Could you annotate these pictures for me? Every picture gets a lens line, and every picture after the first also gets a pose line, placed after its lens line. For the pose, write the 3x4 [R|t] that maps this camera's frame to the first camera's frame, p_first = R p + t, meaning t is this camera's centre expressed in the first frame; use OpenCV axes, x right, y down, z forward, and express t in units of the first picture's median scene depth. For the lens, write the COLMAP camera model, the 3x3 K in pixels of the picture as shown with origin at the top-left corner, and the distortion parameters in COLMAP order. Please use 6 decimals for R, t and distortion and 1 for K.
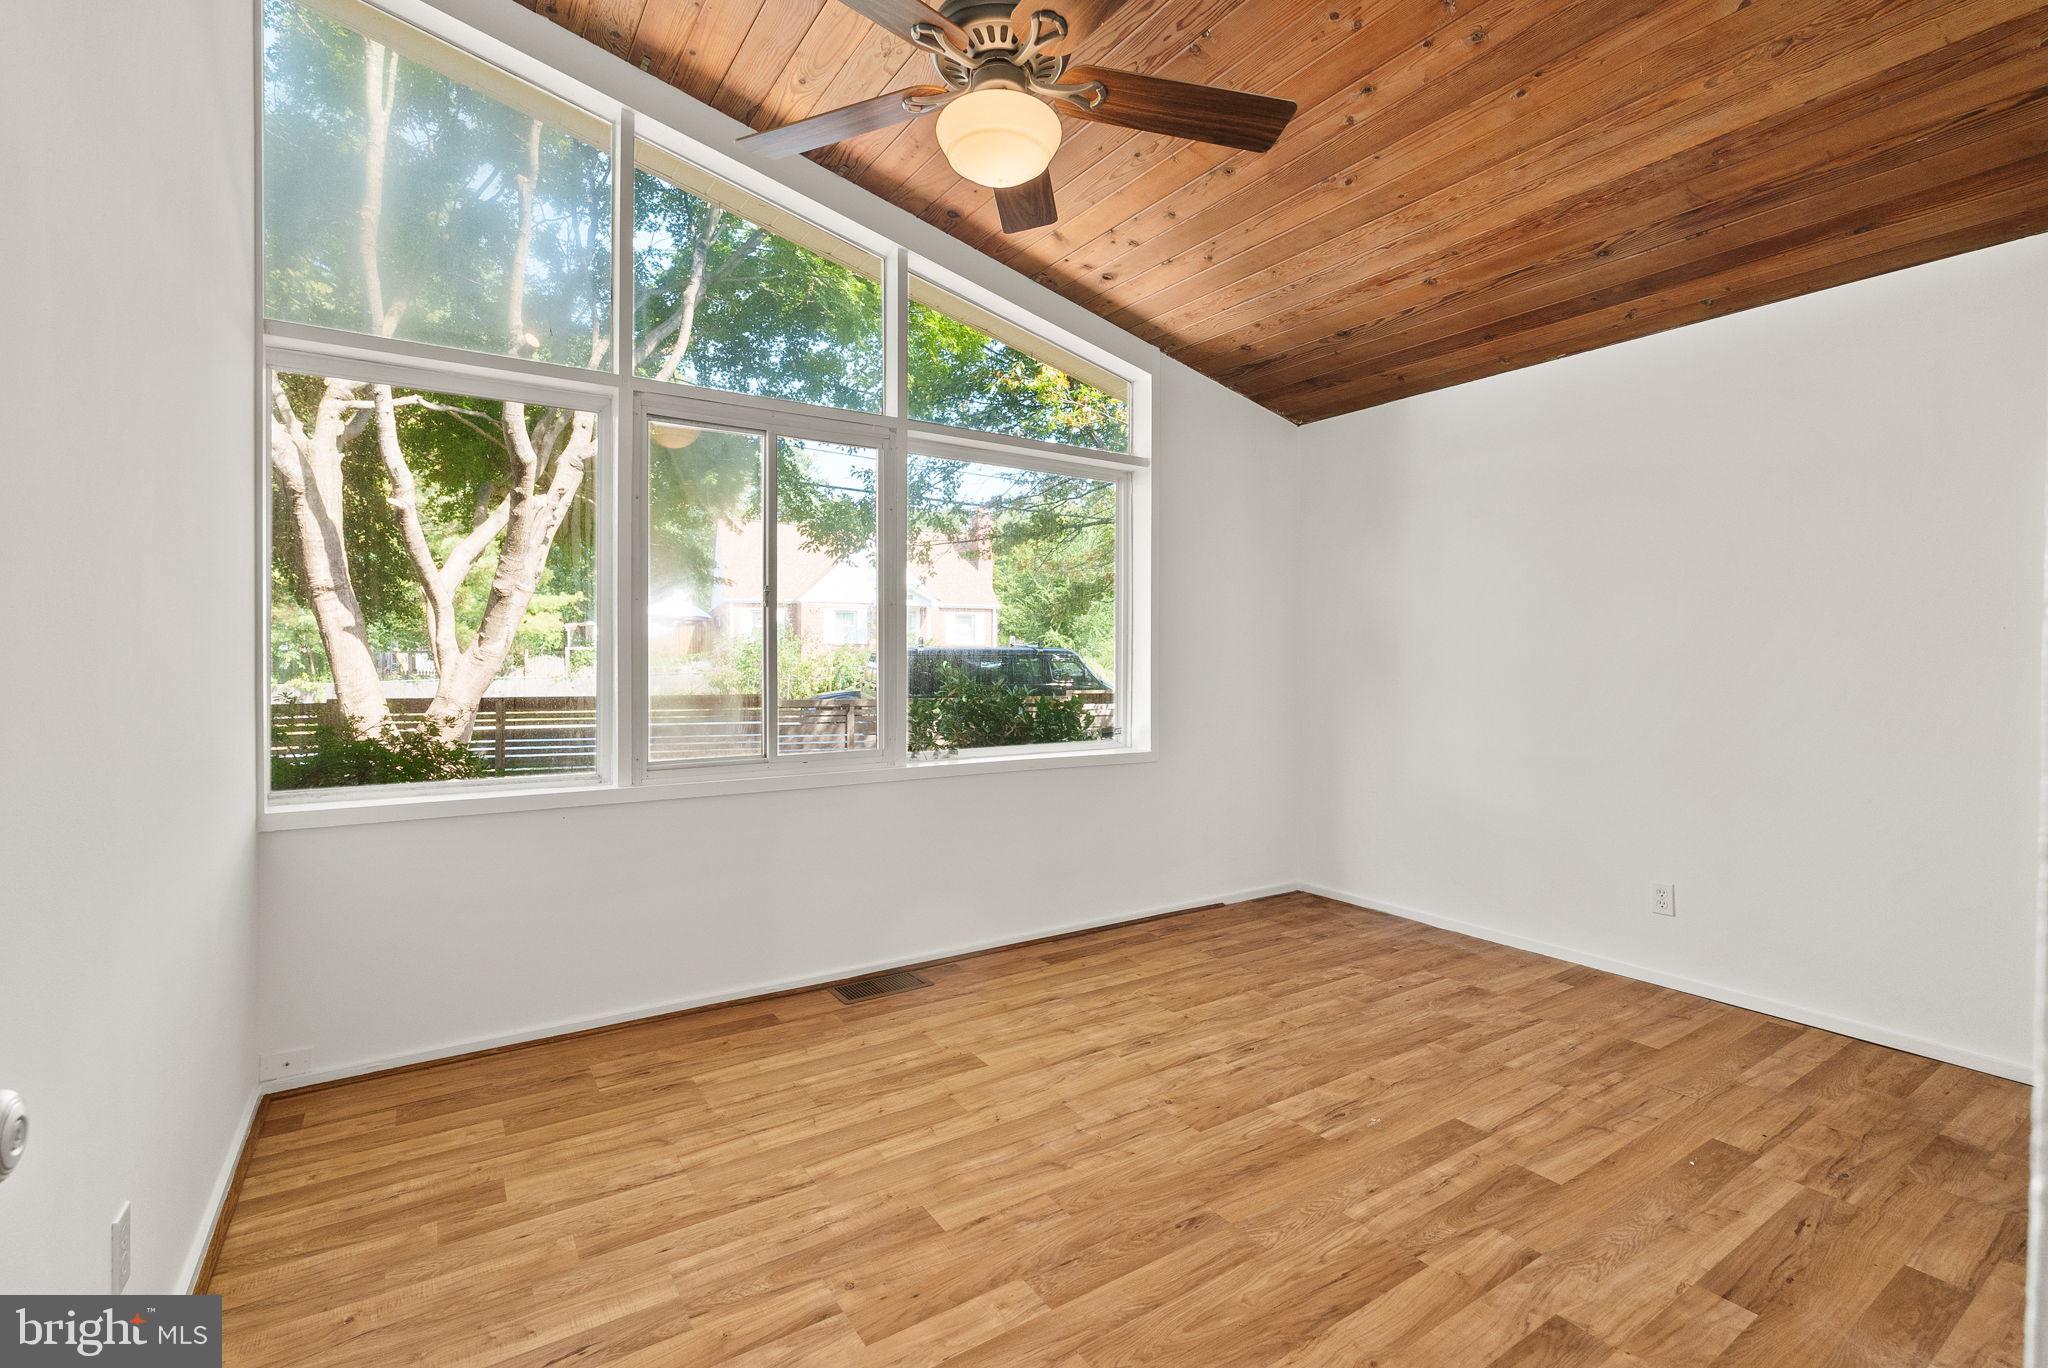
lens RADIAL K [[908.4, 0, 1014.6], [0, 908.4, 685.6], [0, 0, 1]] dist [-0.005640, 0.001297]
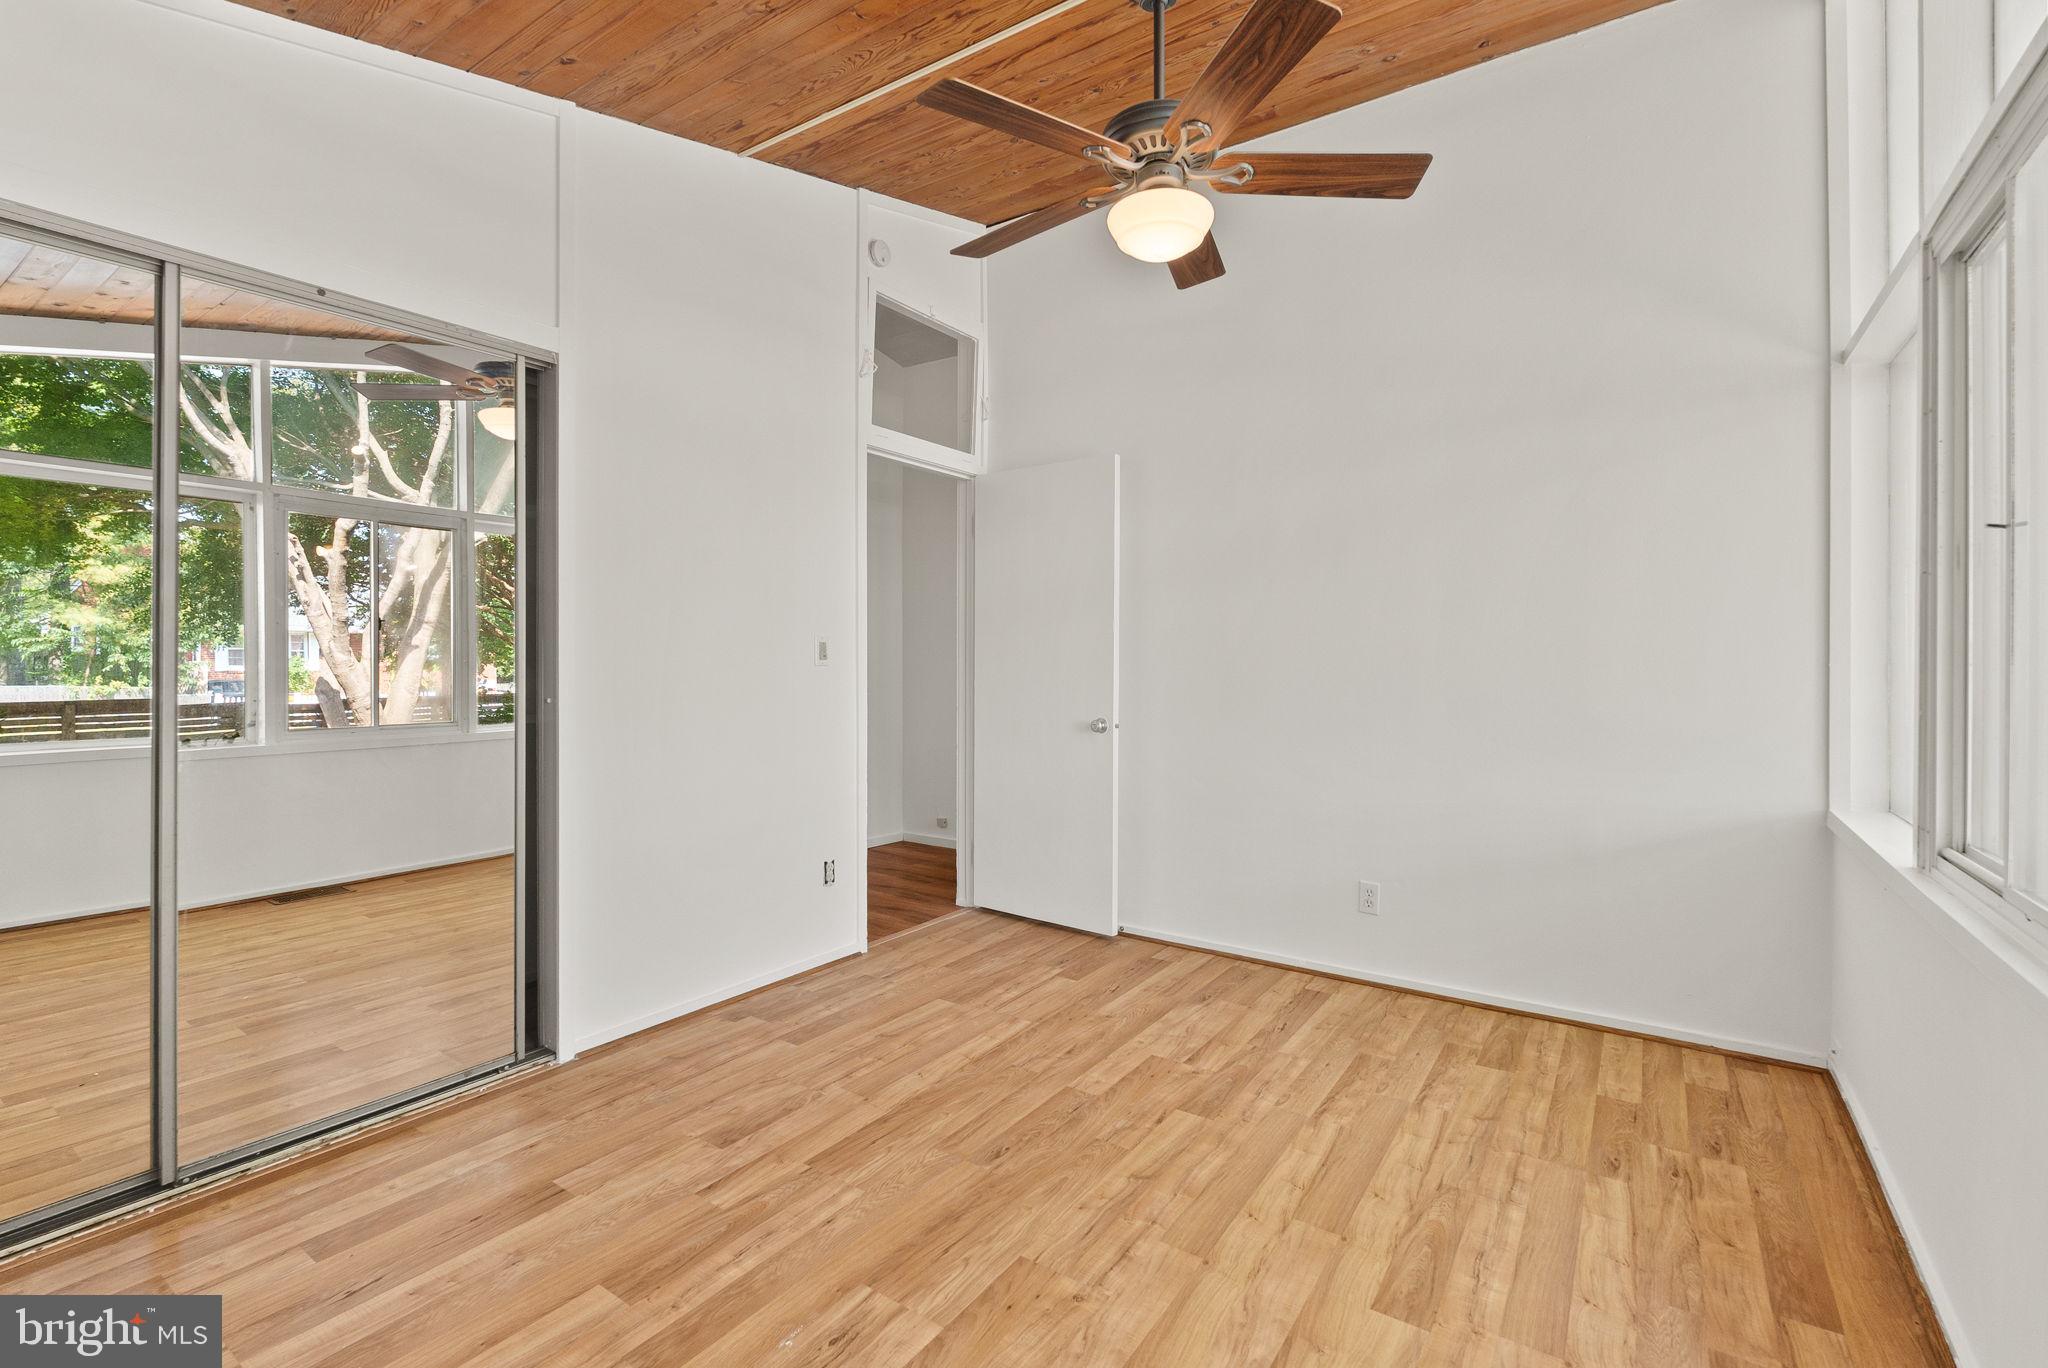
lens RADIAL K [[908.4, 0, 1020.9], [0, 908.4, 669.7], [0, 0, 1]] dist [-0.005640, 0.001297]
pose [[-0.923972, -0.003992, -0.382440, 0.562021], [-0.020735, 0.998998, 0.039668, -0.056790], [0.381898, 0.044582, -0.923128, 1.885456]]
